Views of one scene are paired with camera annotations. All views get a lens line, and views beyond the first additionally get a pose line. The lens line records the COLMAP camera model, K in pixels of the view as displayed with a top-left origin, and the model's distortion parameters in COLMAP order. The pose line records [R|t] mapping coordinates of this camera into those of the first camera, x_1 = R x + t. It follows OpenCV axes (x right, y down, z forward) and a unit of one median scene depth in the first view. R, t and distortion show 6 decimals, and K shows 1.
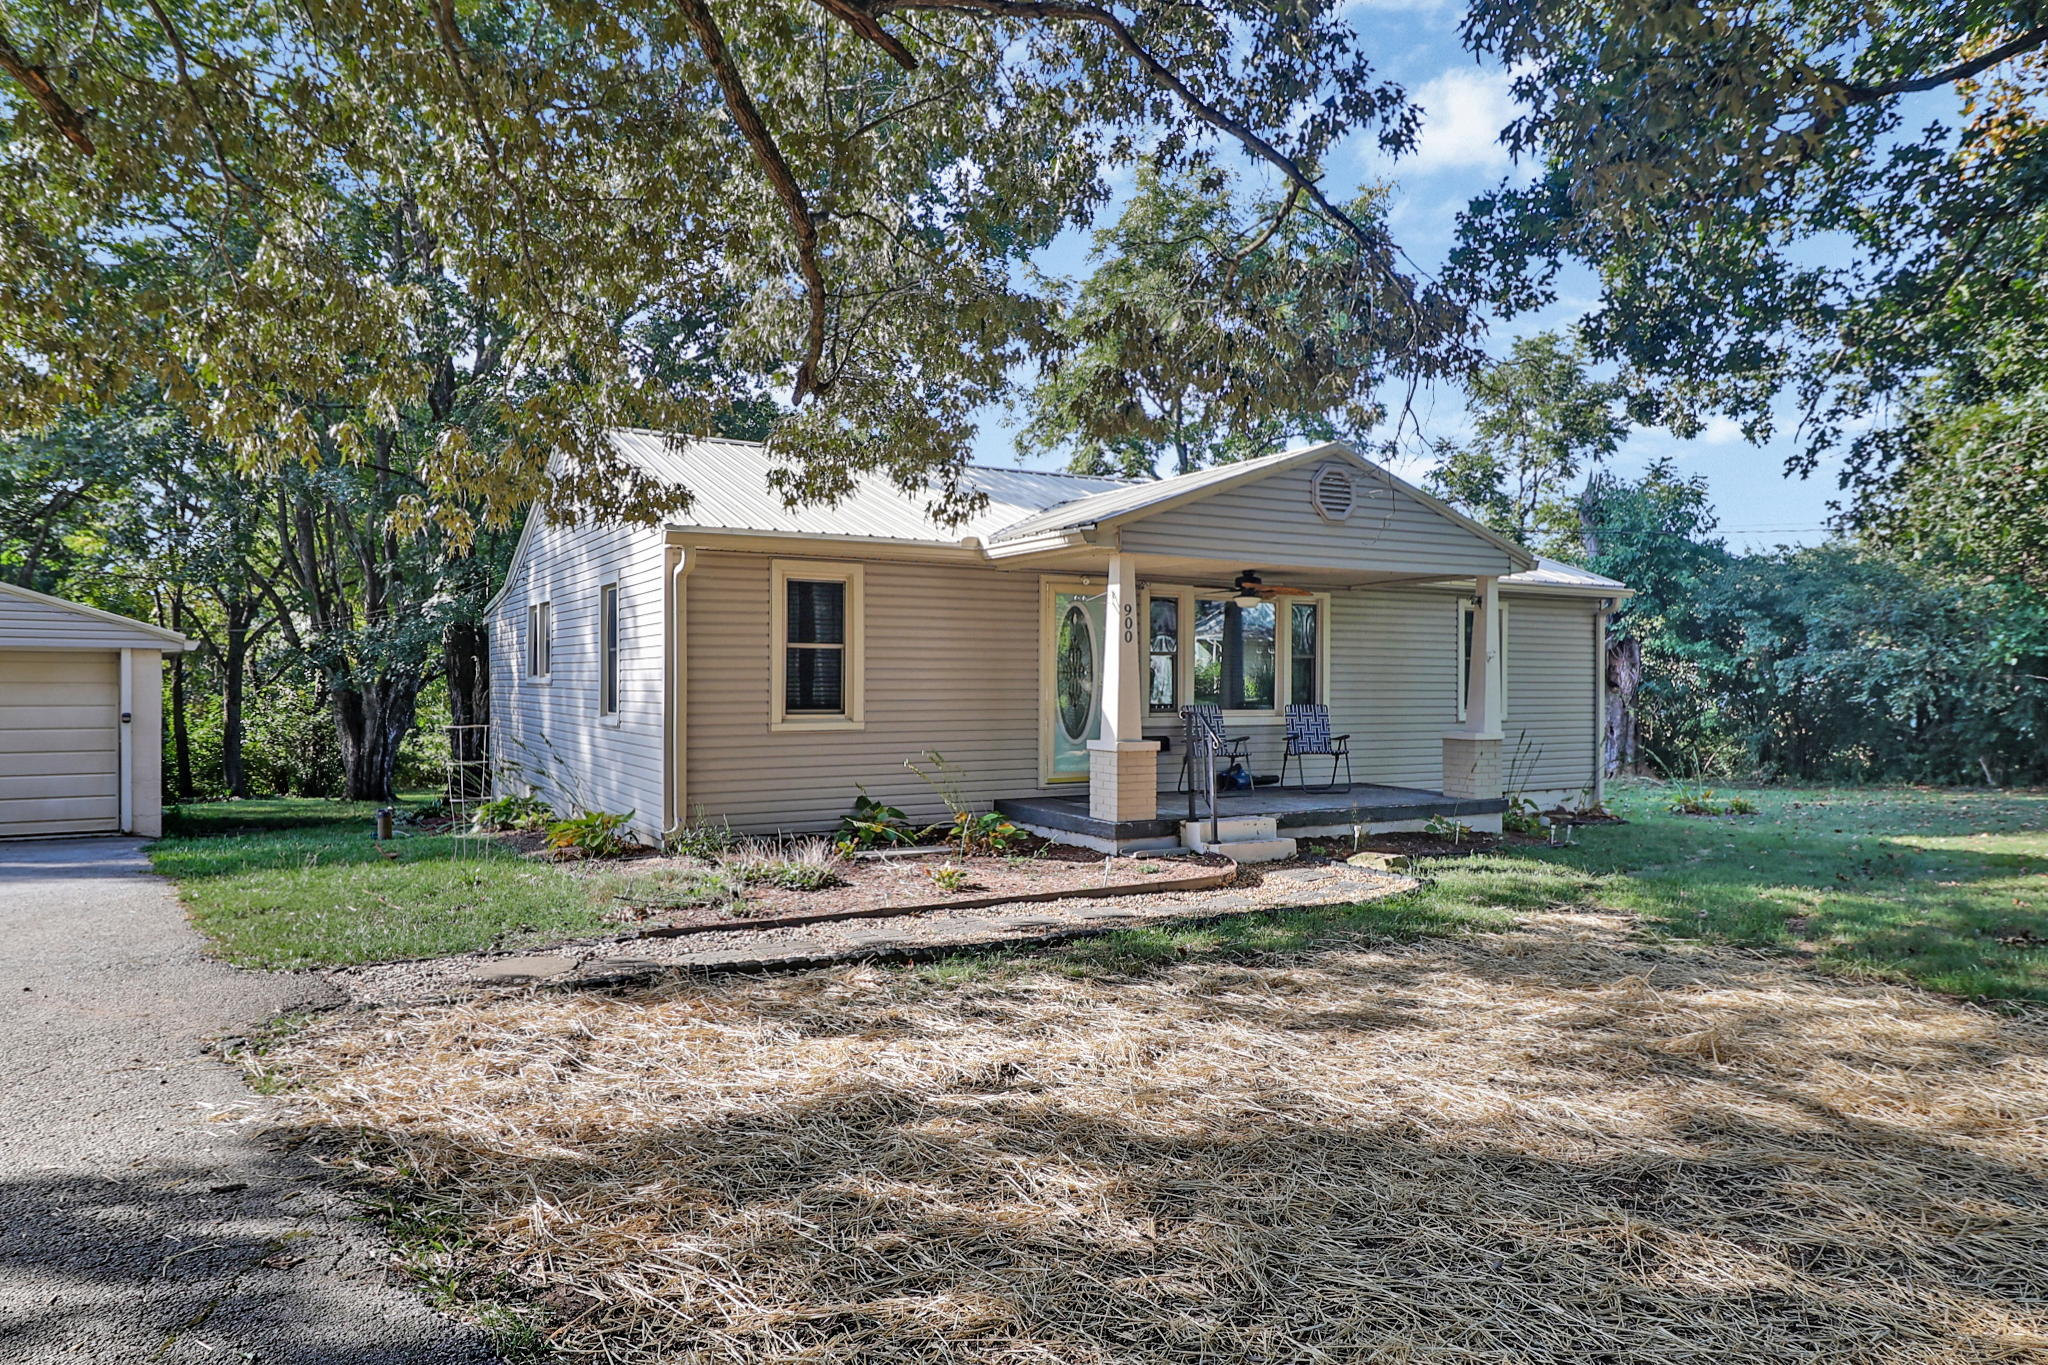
lens RADIAL K [[1183.4, 0, 1013.5], [0, 1183.4, 677.7], [0, 0, 1]] dist [0.001356, 0.000105]
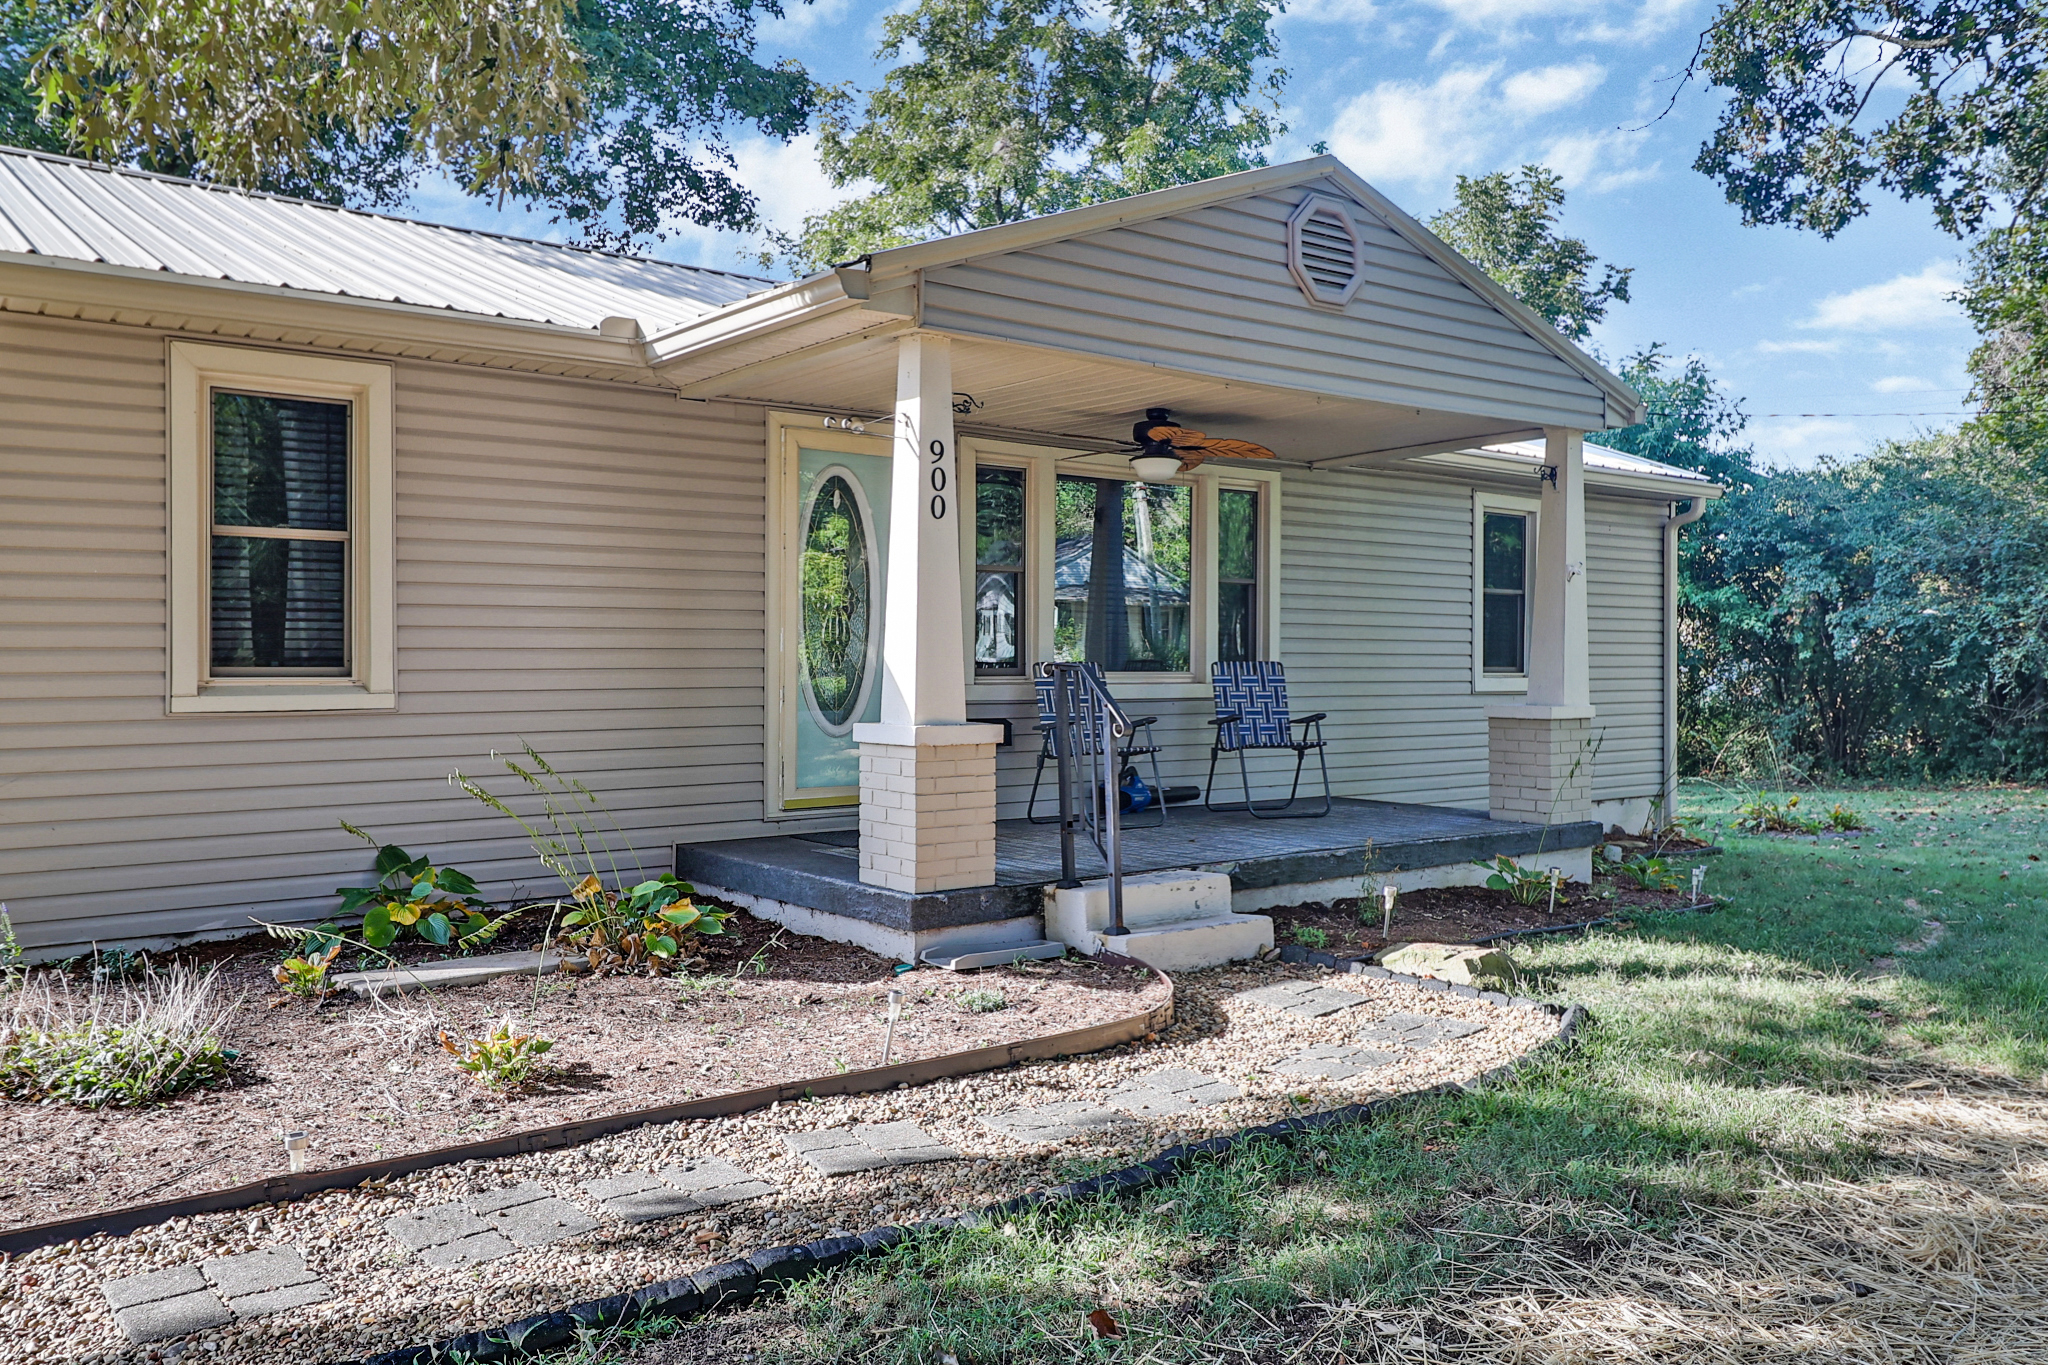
lens RADIAL K [[1578.6, 0, 996.1], [0, 1578.6, 630.5], [0, 0, 1]] dist [0.026739, 0.001723]
pose [[0.990845, -0.003058, 0.134971, 0.031065], [0.004960, 0.999893, -0.013756, 0.022782], [-0.134914, 0.014300, 0.990754, 0.332186]]
